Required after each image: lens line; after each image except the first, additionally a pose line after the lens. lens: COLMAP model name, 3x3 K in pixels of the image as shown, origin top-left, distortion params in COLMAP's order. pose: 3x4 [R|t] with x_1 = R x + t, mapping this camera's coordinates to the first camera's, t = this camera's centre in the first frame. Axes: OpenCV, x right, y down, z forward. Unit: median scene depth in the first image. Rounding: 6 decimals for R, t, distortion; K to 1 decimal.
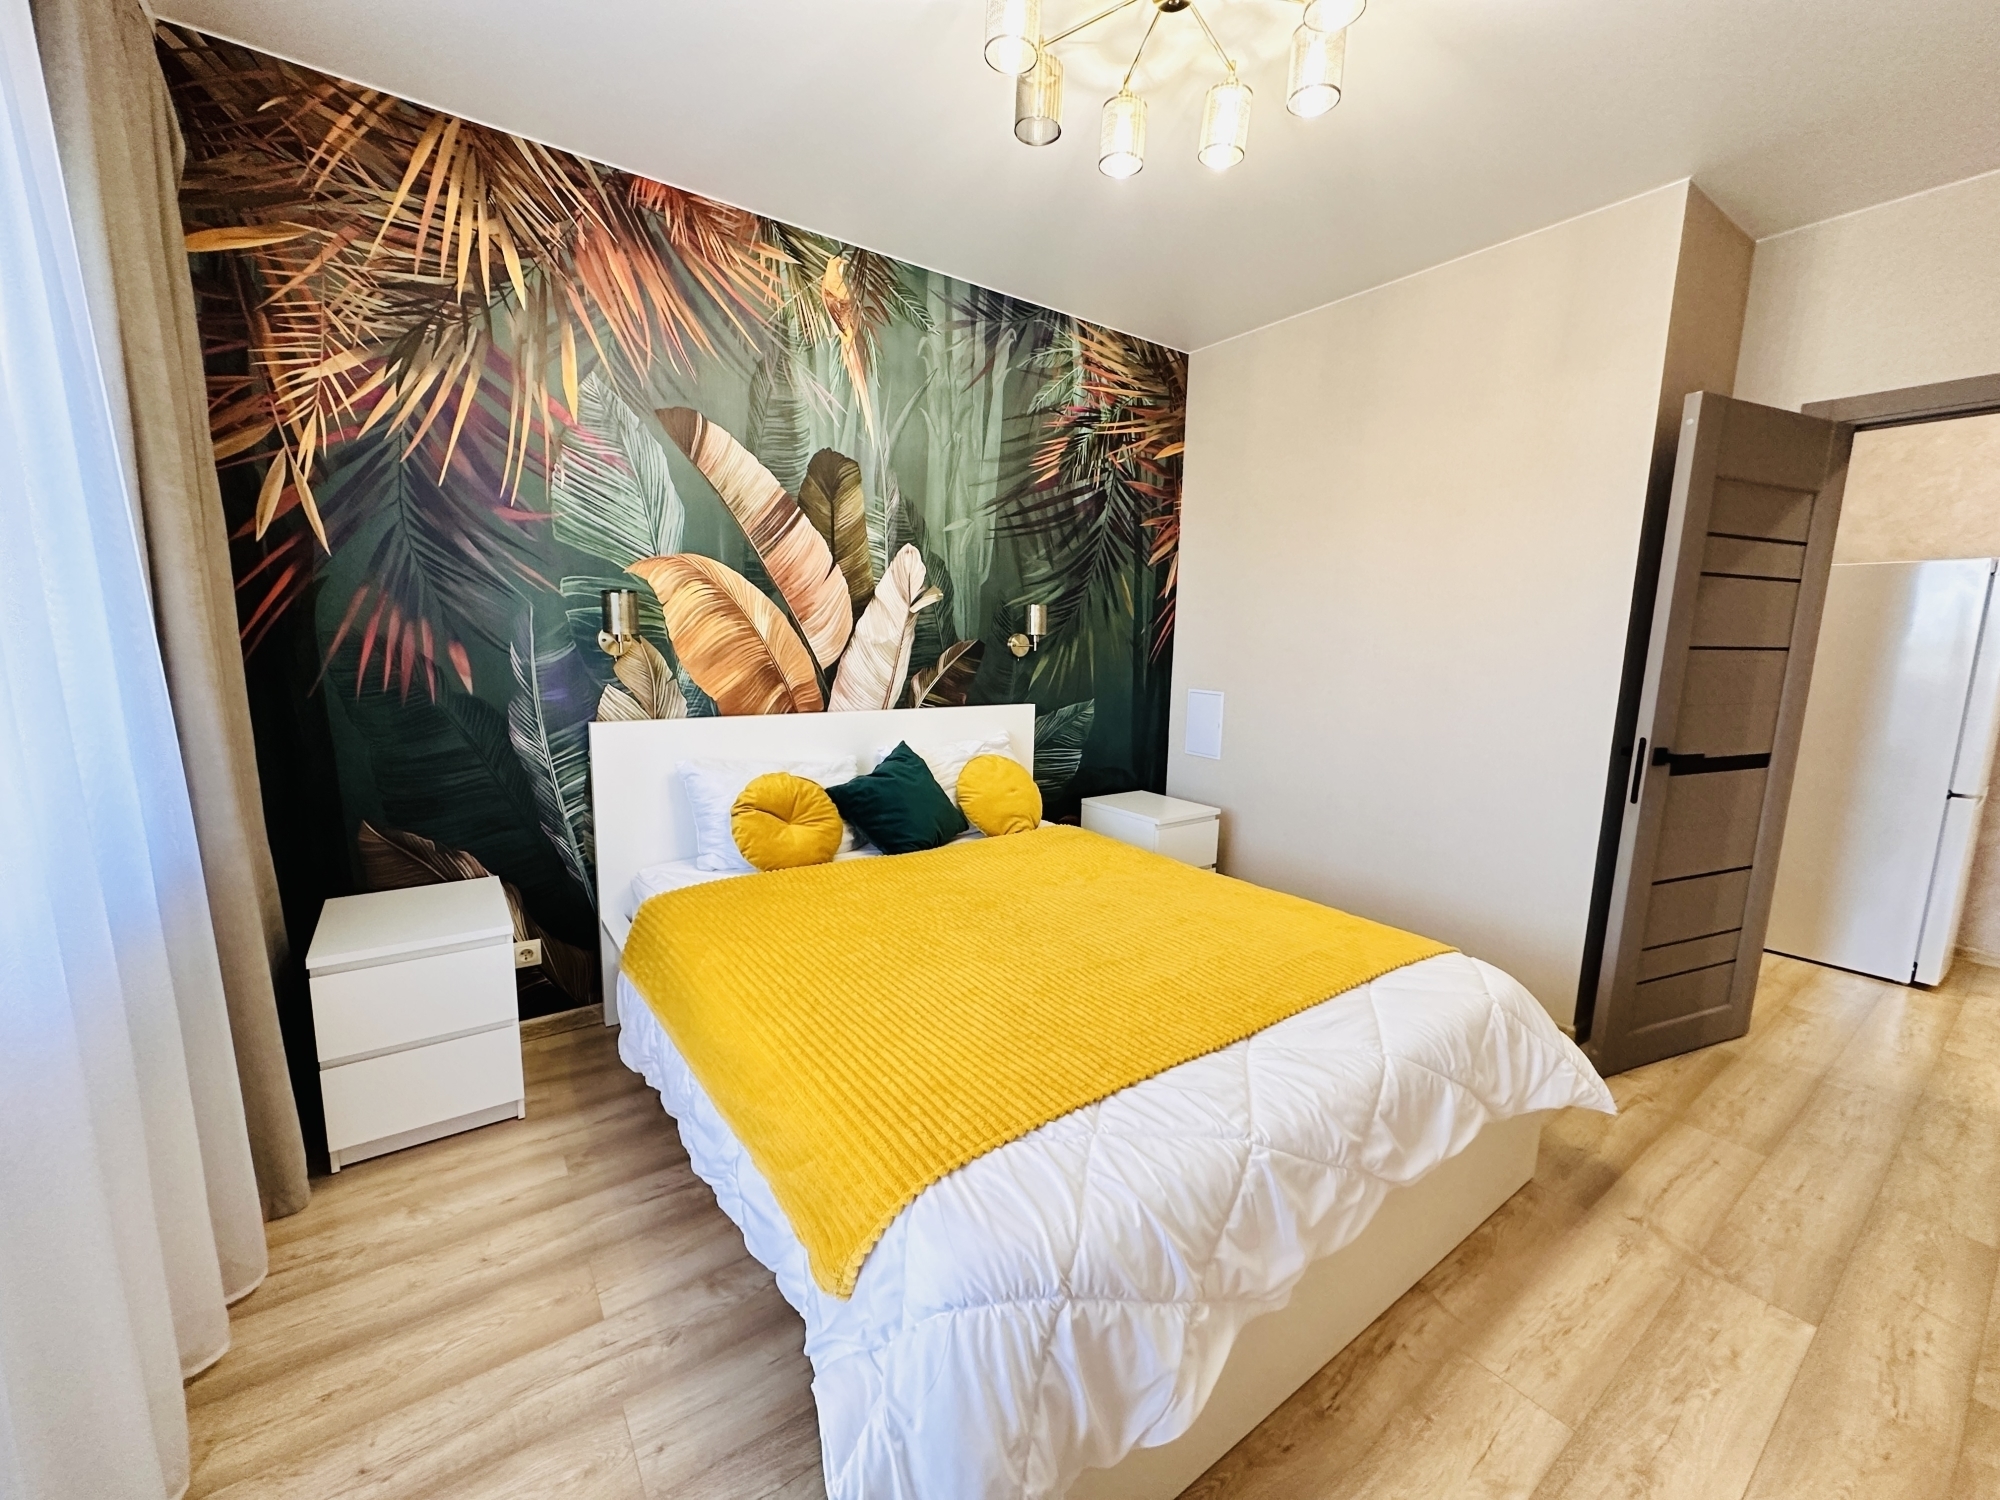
lens RADIAL K [[793.4, 0, 1000.0], [0, 793.4, 750.0], [0, 0, 1]] dist [-0.002828, 0.000715]
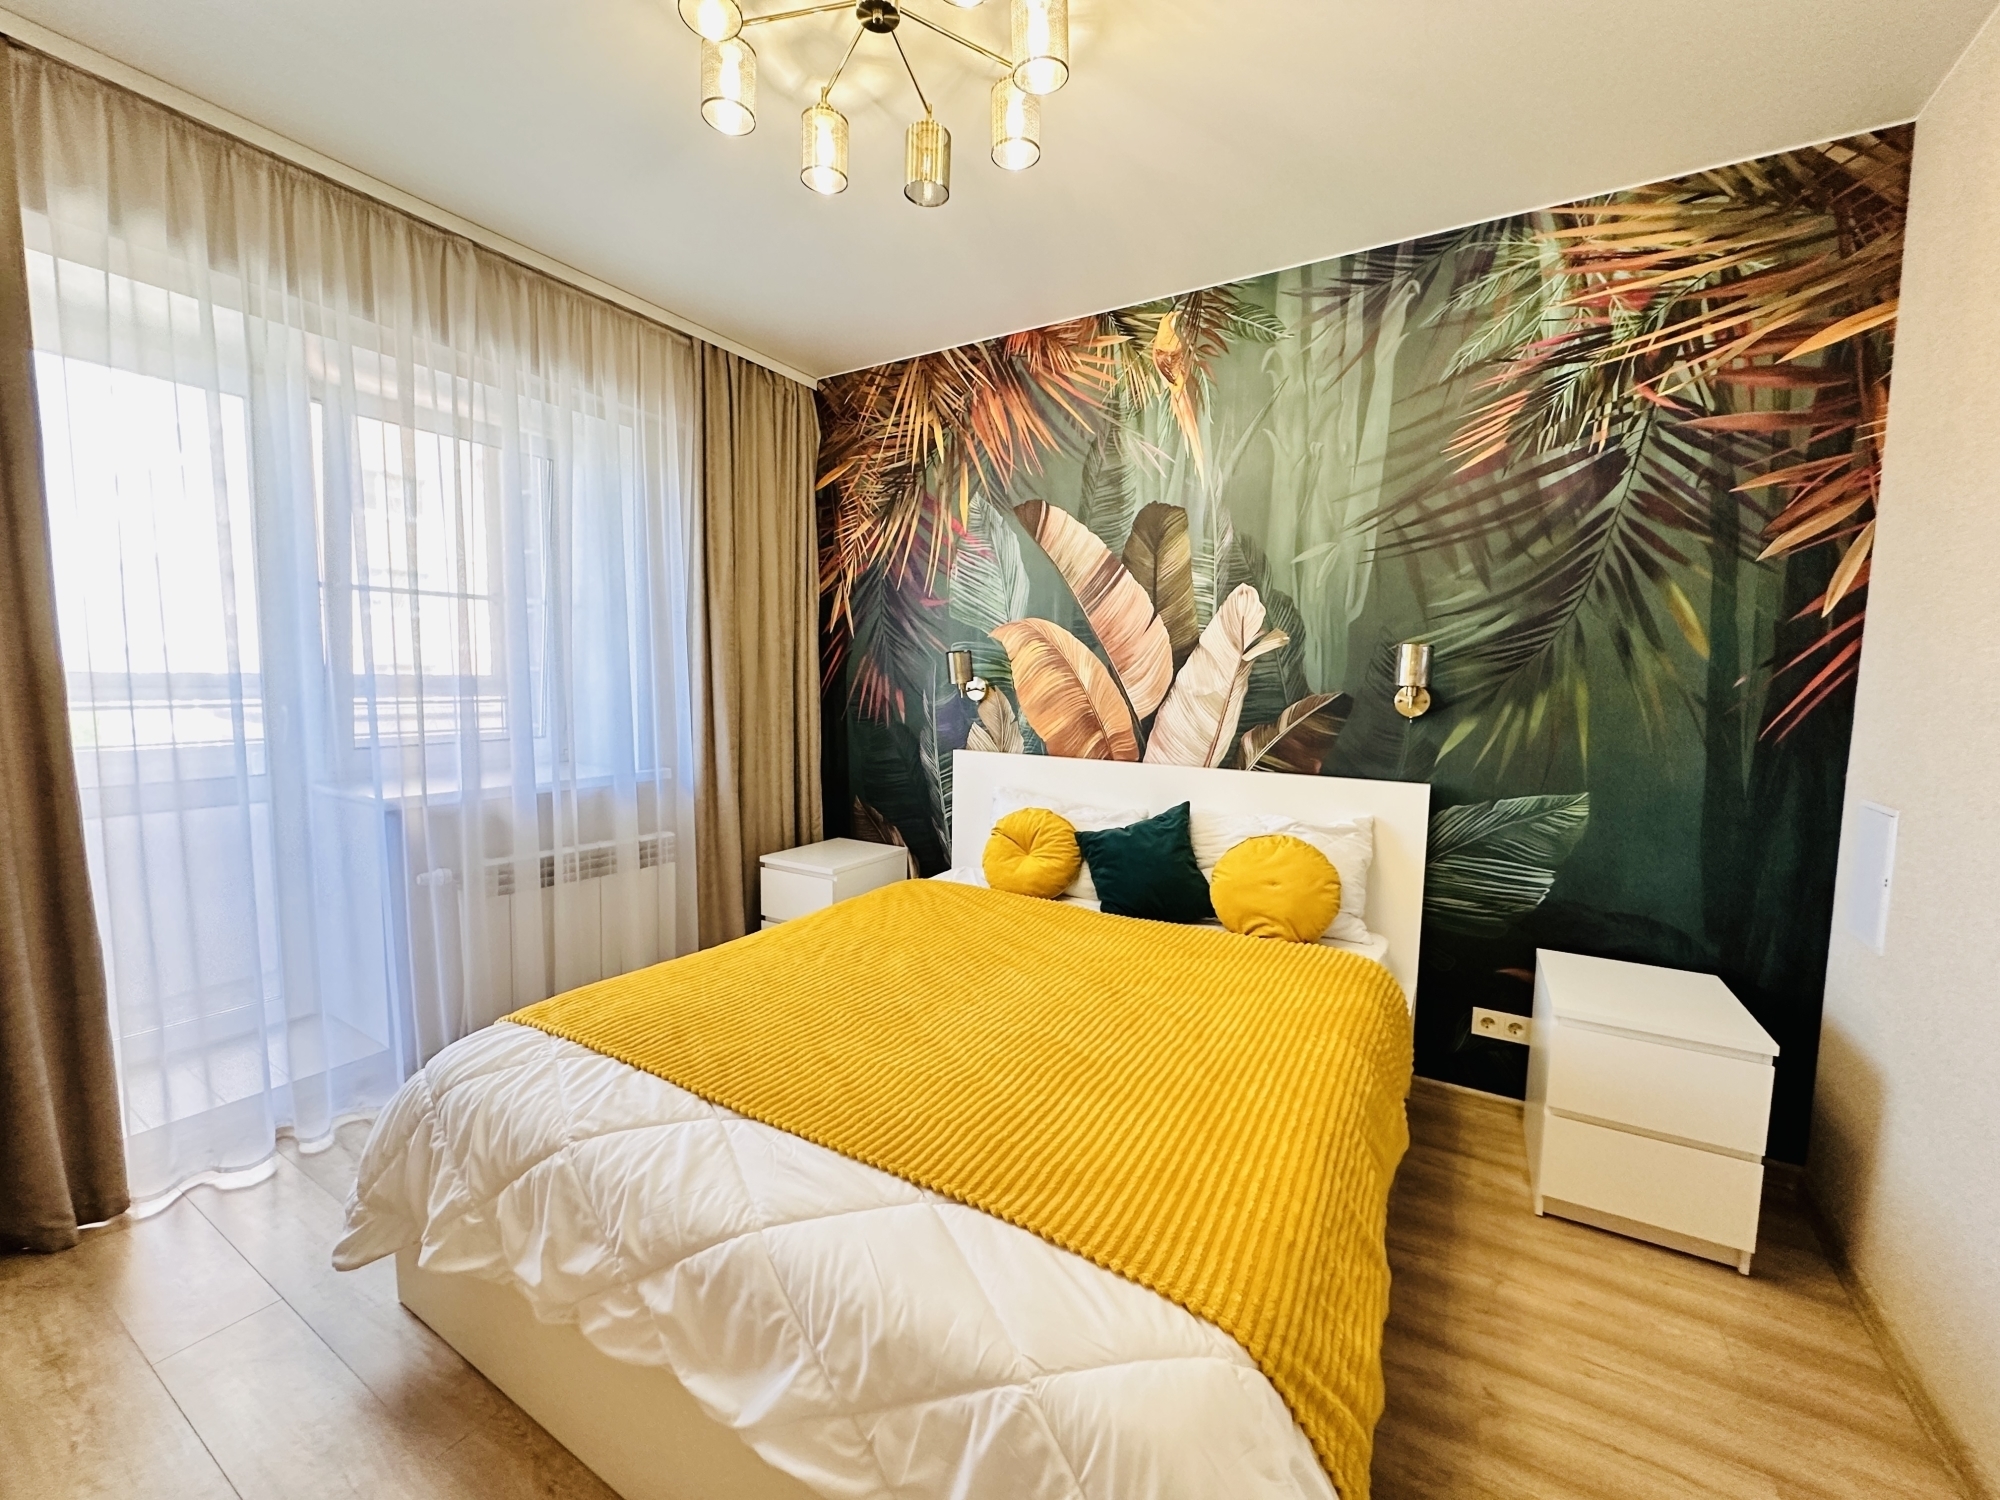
lens RADIAL K [[793.4, 0, 1000.0], [0, 793.4, 750.0], [0, 0, 1]] dist [-0.002828, 0.000715]
pose [[0.402953, 0.067462, -0.912731, 0.653140], [-0.144058, 0.989523, 0.009539, -0.050390], [0.903812, 0.127643, 0.408450, 0.457128]]
